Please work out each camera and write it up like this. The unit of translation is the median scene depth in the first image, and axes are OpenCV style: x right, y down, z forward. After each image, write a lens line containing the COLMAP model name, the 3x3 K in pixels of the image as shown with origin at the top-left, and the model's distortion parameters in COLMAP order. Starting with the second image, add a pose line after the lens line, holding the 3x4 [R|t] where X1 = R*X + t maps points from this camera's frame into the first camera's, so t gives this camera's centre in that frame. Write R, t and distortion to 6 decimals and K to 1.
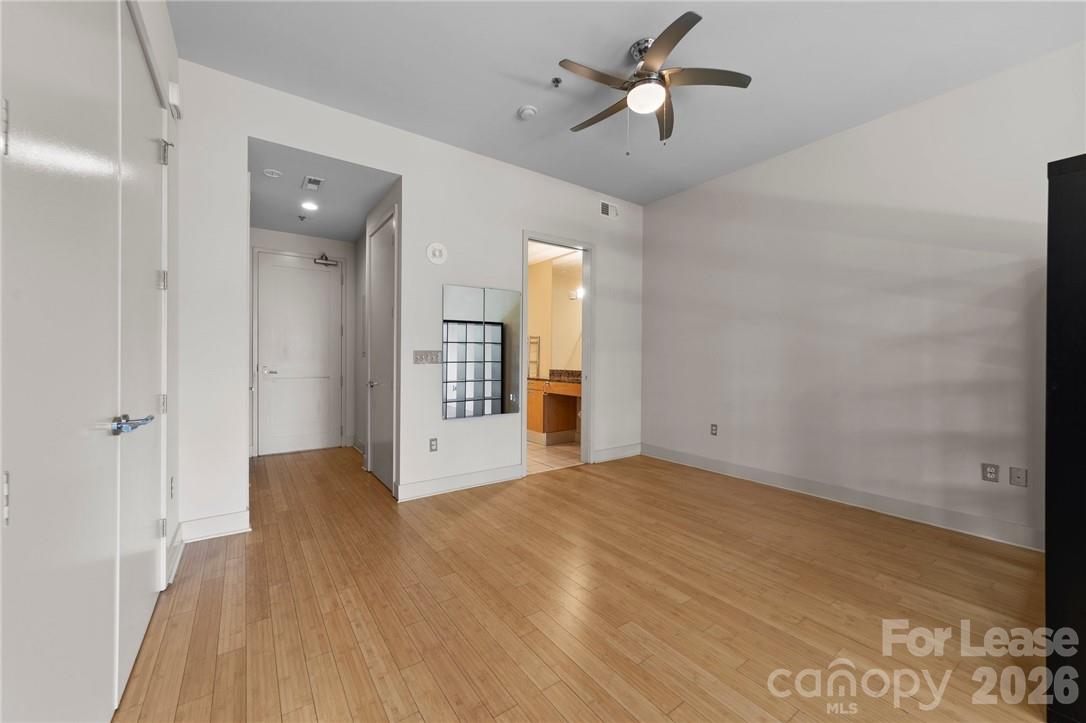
lens RADIAL K [[417.6, 0, 537.7], [0, 417.6, 360.6], [0, 0, 1]] dist [-0.014658, 0.006597]
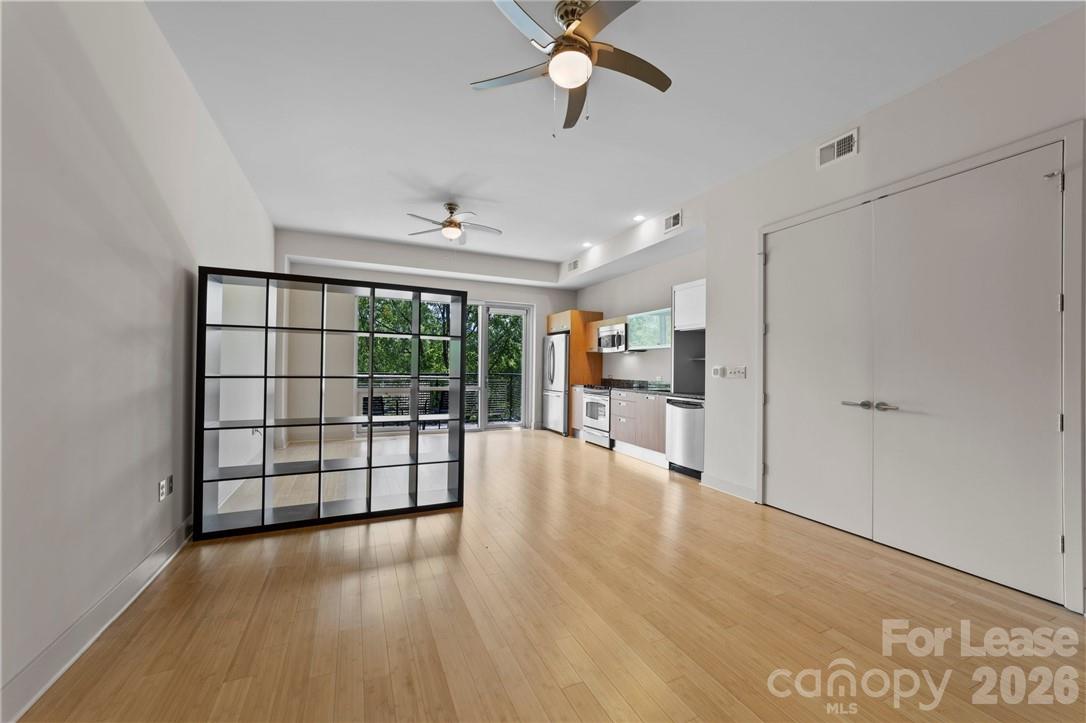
lens RADIAL K [[417.6, 0, 539.0], [0, 417.6, 362.8], [0, 0, 1]] dist [-0.014658, 0.006597]
pose [[-0.980590, -0.016723, 0.195353, 0.098931], [-0.017723, 0.999837, -0.003373, -0.009614], [-0.195265, -0.006770, -0.980727, 1.299789]]
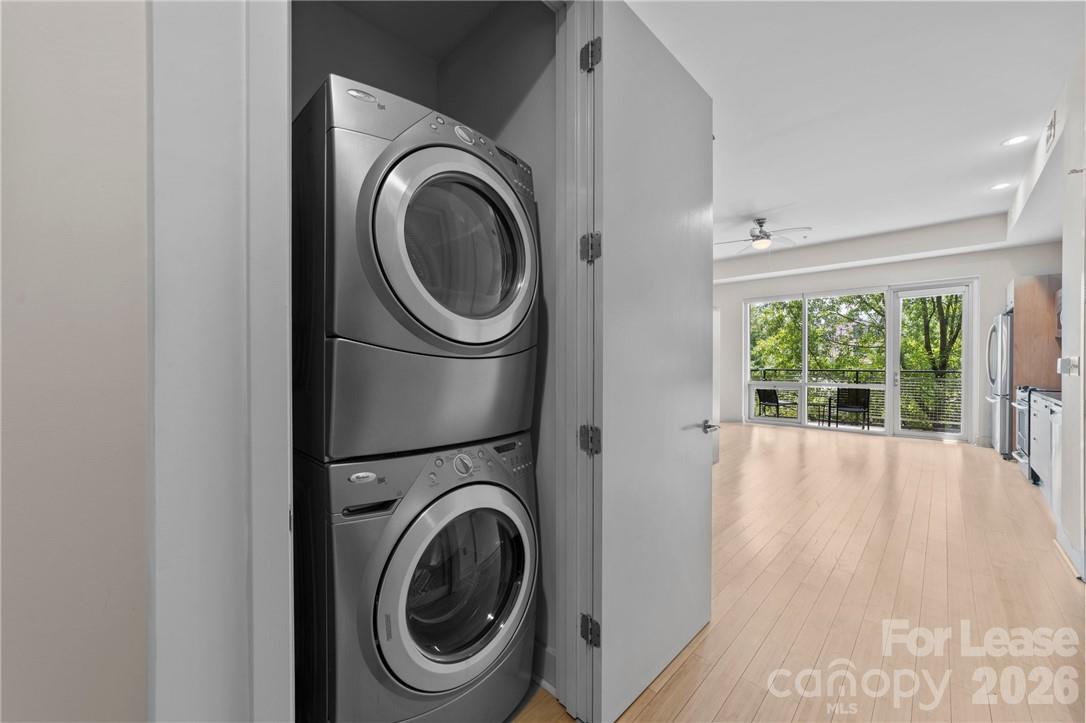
lens RADIAL K [[417.6, 0, 542.4], [0, 417.6, 368.9], [0, 0, 1]] dist [-0.014658, 0.006597]
pose [[-0.183275, -0.021258, 0.982832, -0.708758], [0.007931, 0.999702, 0.023101, -0.016619], [-0.983030, 0.012029, -0.183051, 1.108193]]
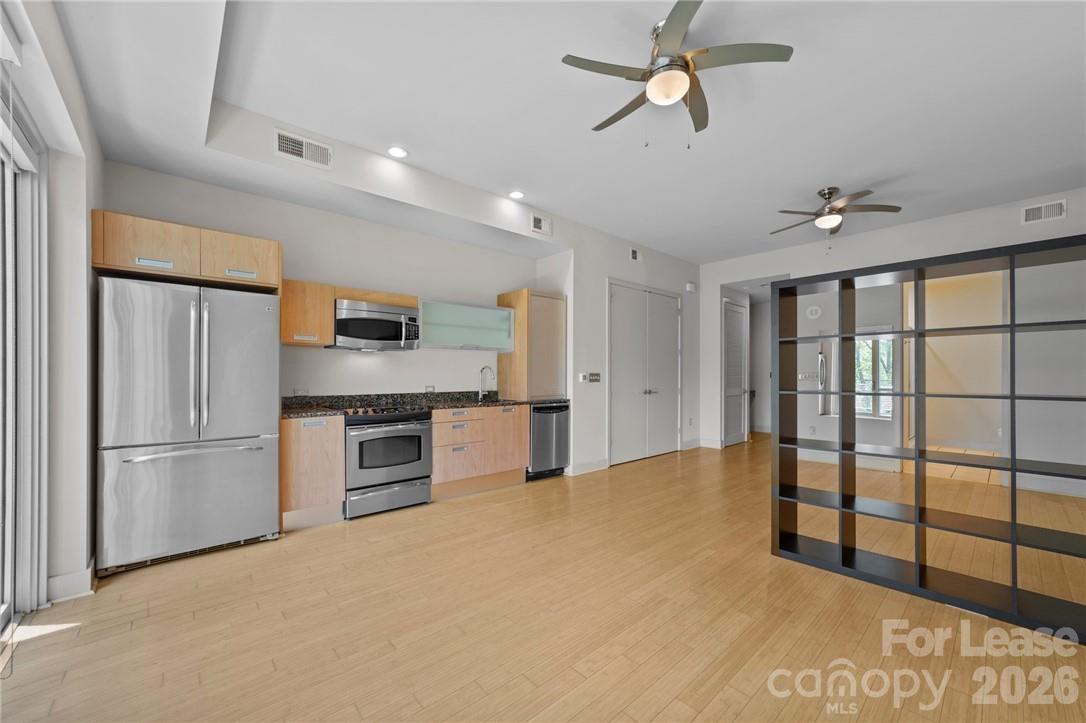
lens RADIAL K [[417.6, 0, 539.8], [0, 417.6, 373.3], [0, 0, 1]] dist [-0.014658, 0.006597]
pose [[0.100360, -0.008700, -0.994913, 1.229413], [-0.006207, 0.999937, -0.009370, 0.002080], [0.994932, 0.007116, 0.100300, -0.214159]]
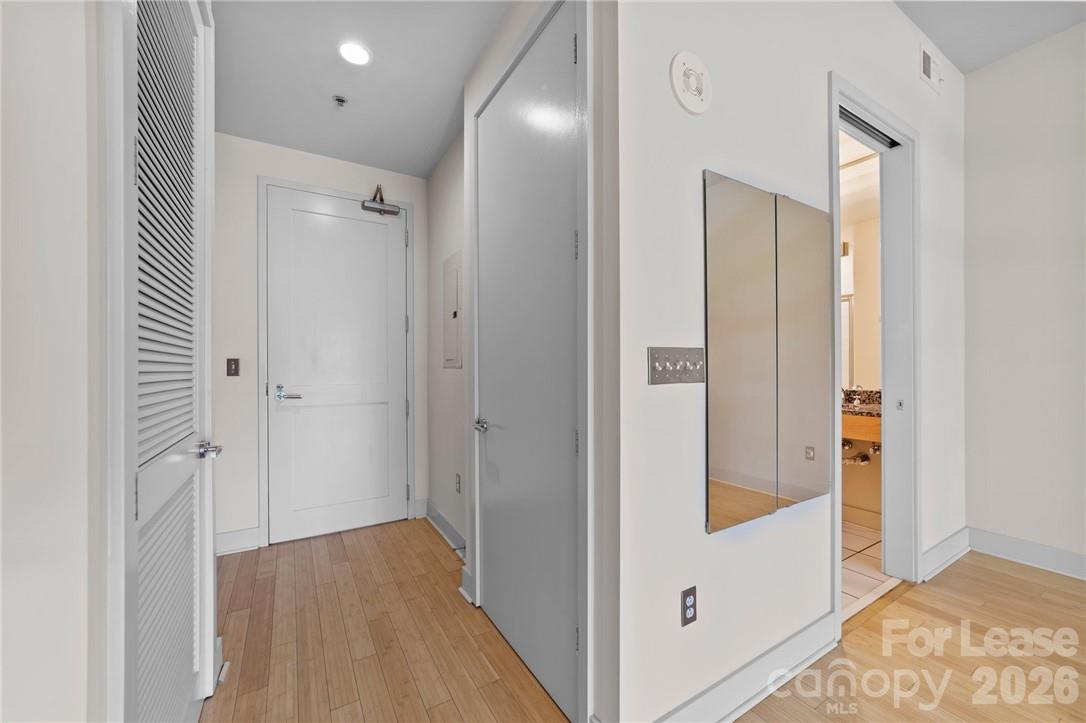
lens RADIAL K [[417.6, 0, 536.3], [0, 417.6, 366.1], [0, 0, 1]] dist [-0.014658, 0.006597]
pose [[0.996427, -0.011399, -0.083683, -0.351569], [0.010765, 0.999910, -0.008028, -0.006548], [0.083767, 0.007098, 0.996460, 0.626930]]
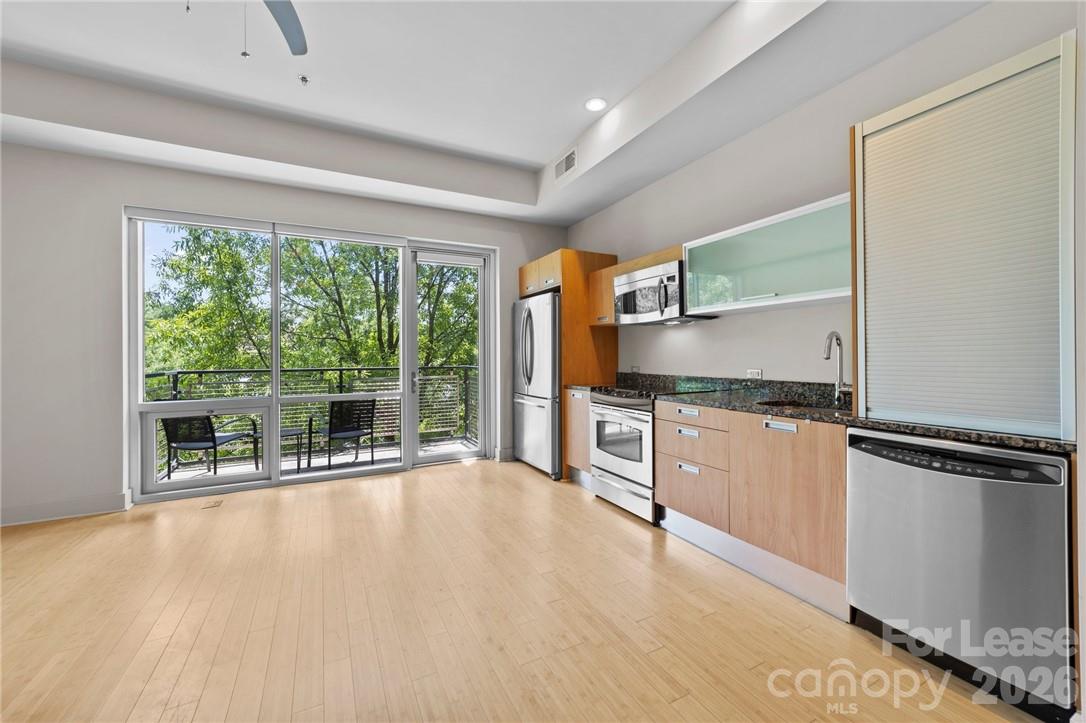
lens RADIAL K [[417.6, 0, 536.5], [0, 417.6, 355.3], [0, 0, 1]] dist [-0.014658, 0.006597]
pose [[-0.989344, 0.000912, 0.145593, 0.245976], [0.001854, 0.999978, 0.006329, -0.001164], [-0.145584, 0.006531, -0.989324, 0.420920]]
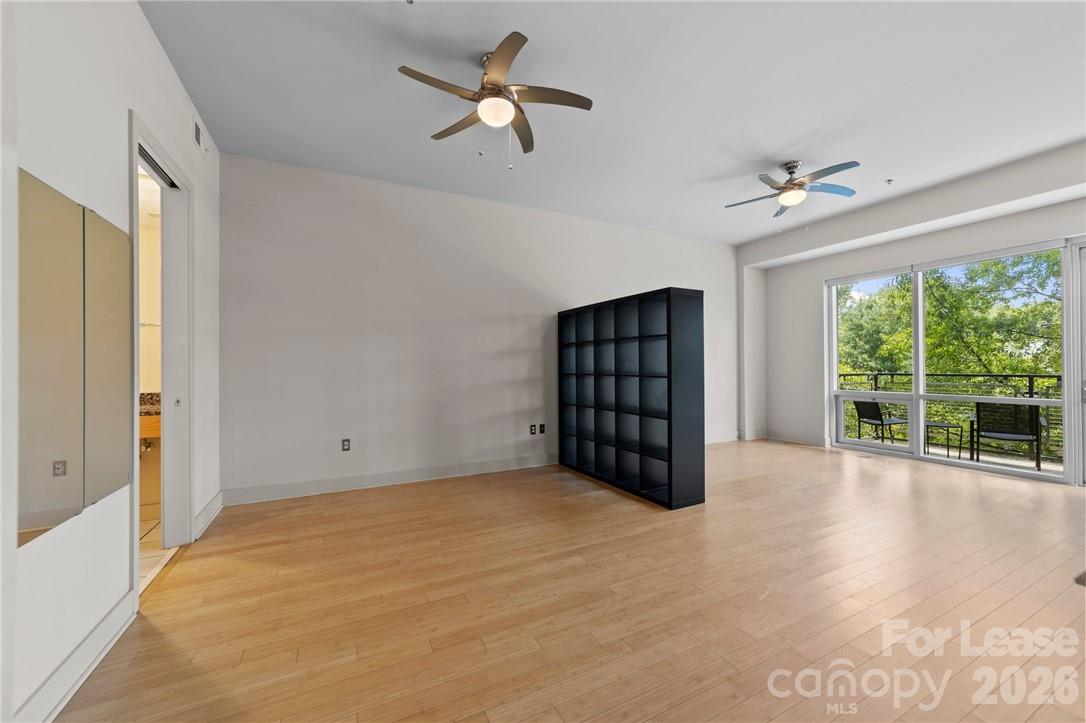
lens RADIAL K [[417.6, 0, 548.0], [0, 417.6, 363.5], [0, 0, 1]] dist [-0.014658, 0.006597]
pose [[0.144913, -0.002865, 0.989440, -0.511572], [0.013027, 0.999915, 0.000988, -0.010078], [-0.989359, 0.012746, 0.144938, 0.514081]]
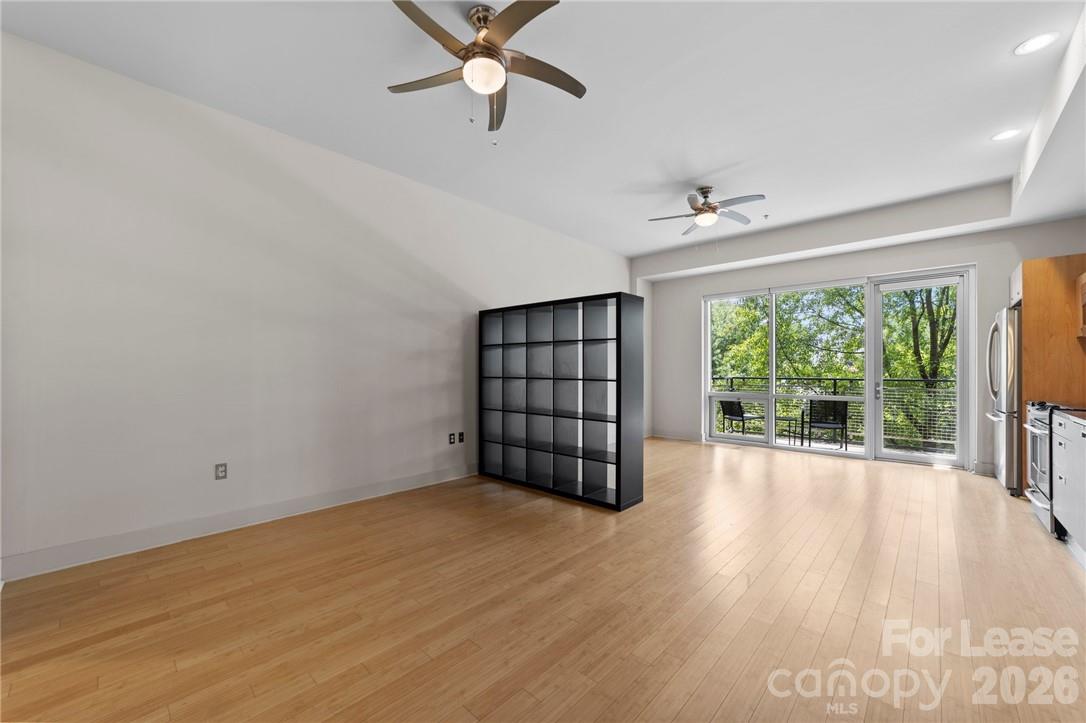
lens RADIAL K [[417.6, 0, 547.1], [0, 417.6, 371.0], [0, 0, 1]] dist [-0.014658, 0.006597]
pose [[-0.200001, -0.010988, 0.979734, -0.445346], [0.004812, 0.999914, 0.012197, -0.010231], [-0.979784, 0.007154, -0.199931, 0.732604]]
